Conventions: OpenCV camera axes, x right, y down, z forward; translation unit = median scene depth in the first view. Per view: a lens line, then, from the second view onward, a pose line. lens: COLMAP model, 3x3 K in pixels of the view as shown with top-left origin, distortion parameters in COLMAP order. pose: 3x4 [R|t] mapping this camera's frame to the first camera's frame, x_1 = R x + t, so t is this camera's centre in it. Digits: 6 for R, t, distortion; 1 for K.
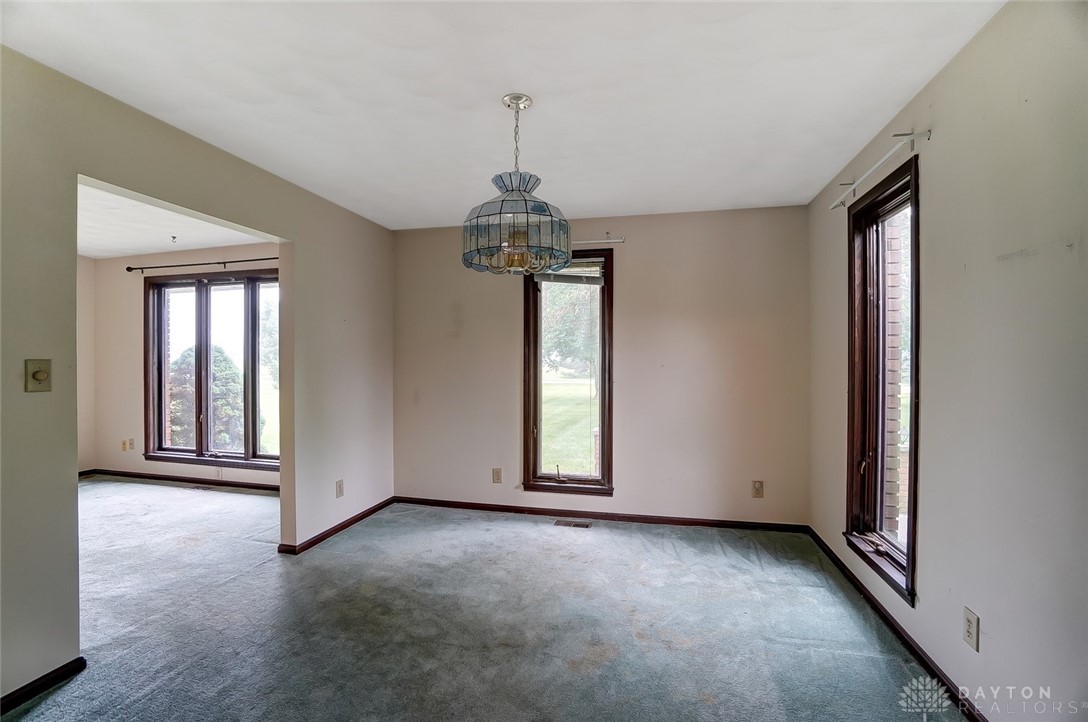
lens RADIAL K [[479.8, 0, 543.2], [0, 479.8, 358.9], [0, 0, 1]] dist [-0.017939, 0.000819]
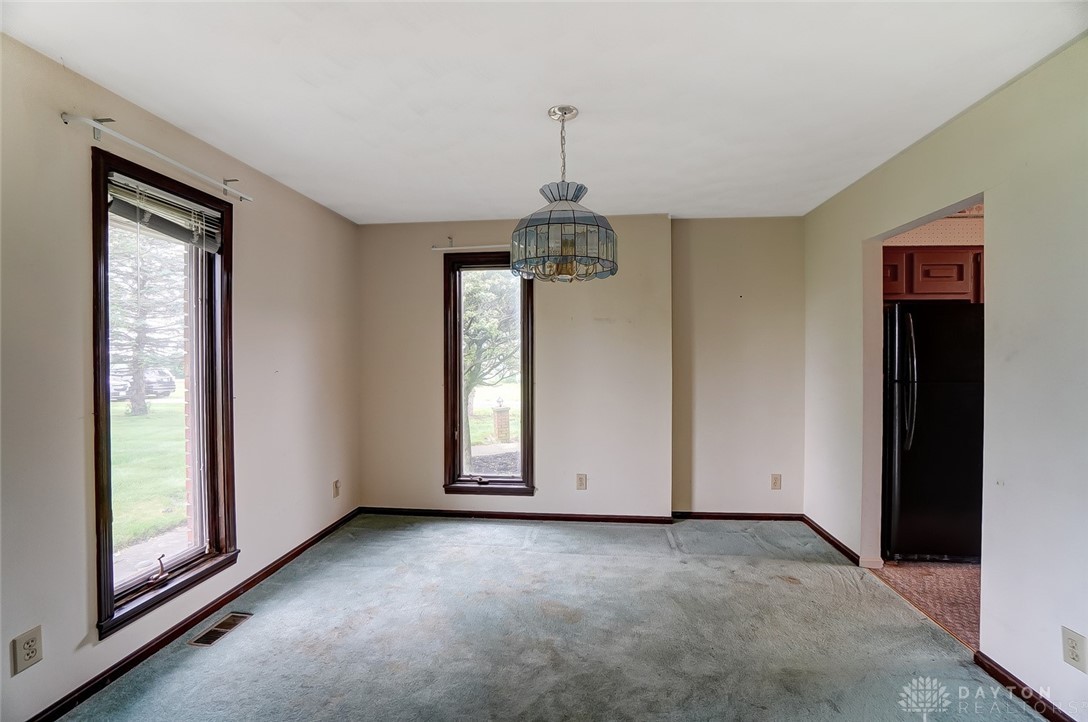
lens RADIAL K [[479.8, 0, 542.7], [0, 479.8, 362.9], [0, 0, 1]] dist [-0.017939, 0.000819]
pose [[-0.114886, -0.019390, 0.993189, -0.606361], [-0.006560, 0.999802, 0.018760, -0.020124], [-0.993357, -0.004361, -0.114991, 0.661476]]
